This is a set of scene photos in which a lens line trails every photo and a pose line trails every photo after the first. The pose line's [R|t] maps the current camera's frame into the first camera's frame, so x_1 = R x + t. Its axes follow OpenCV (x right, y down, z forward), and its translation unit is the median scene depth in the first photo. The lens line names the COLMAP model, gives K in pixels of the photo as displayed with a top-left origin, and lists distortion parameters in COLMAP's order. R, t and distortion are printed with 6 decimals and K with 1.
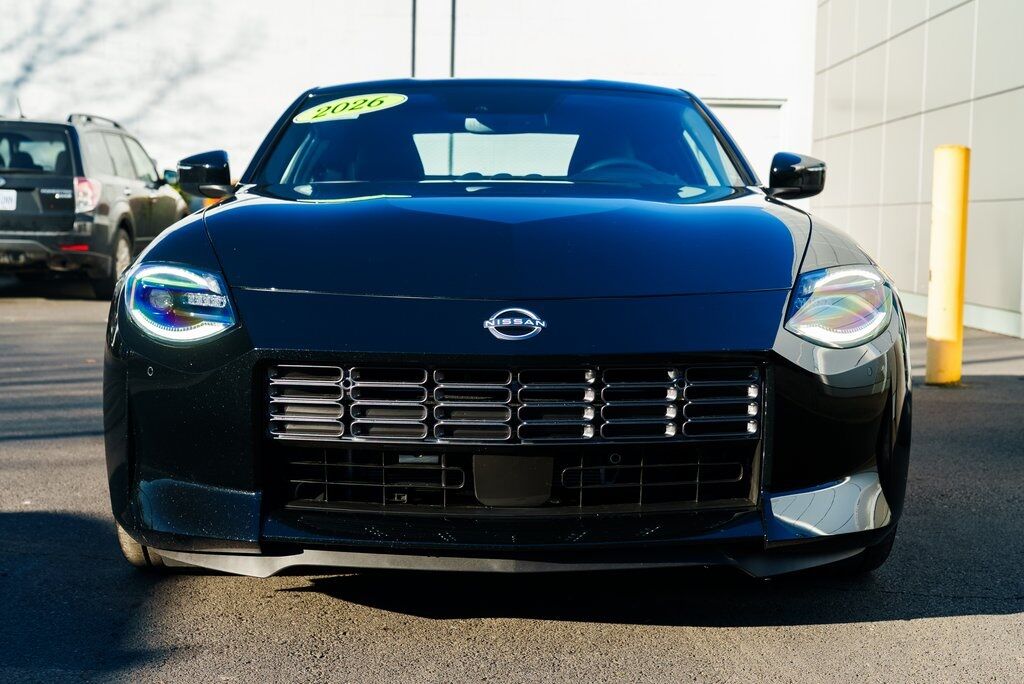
lens RADIAL K [[1668.9, 0, 511.8], [0, 1668.9, 342.3], [0, 0, 1]] dist [0.028320, 0.000000]
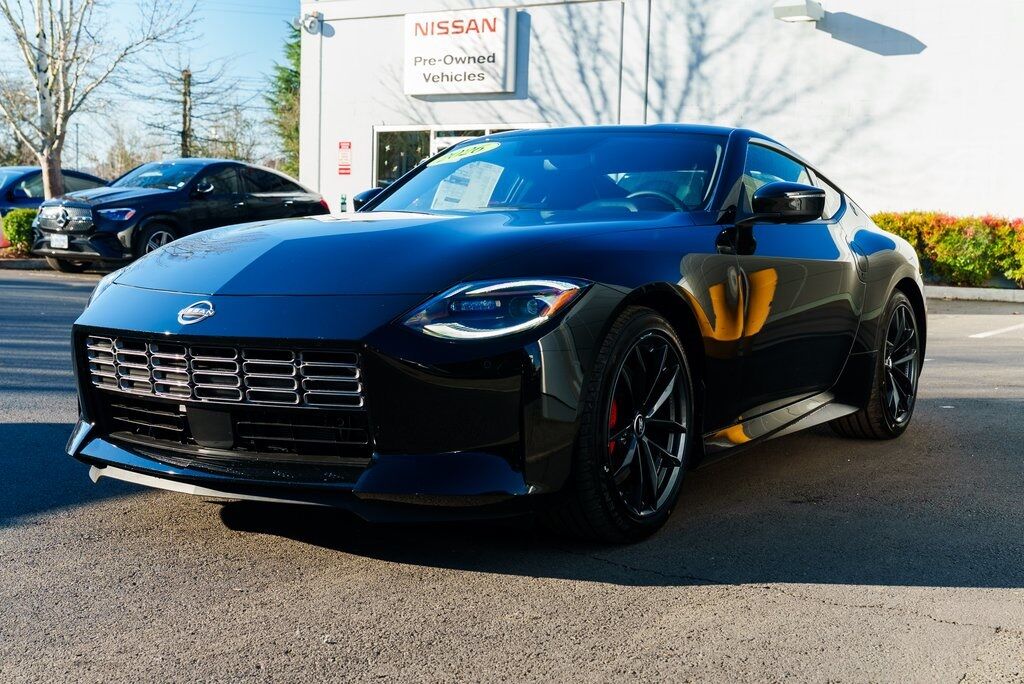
lens RADIAL K [[1397.7, 0, 511.7], [0, 1397.7, 341.2], [0, 0, 1]] dist [-0.034182, 0.000000]
pose [[0.832880, 0.040532, -0.551967, 0.233708], [-0.044782, 0.998980, 0.005783, -0.001625], [0.551639, 0.019902, 0.833846, 0.051488]]
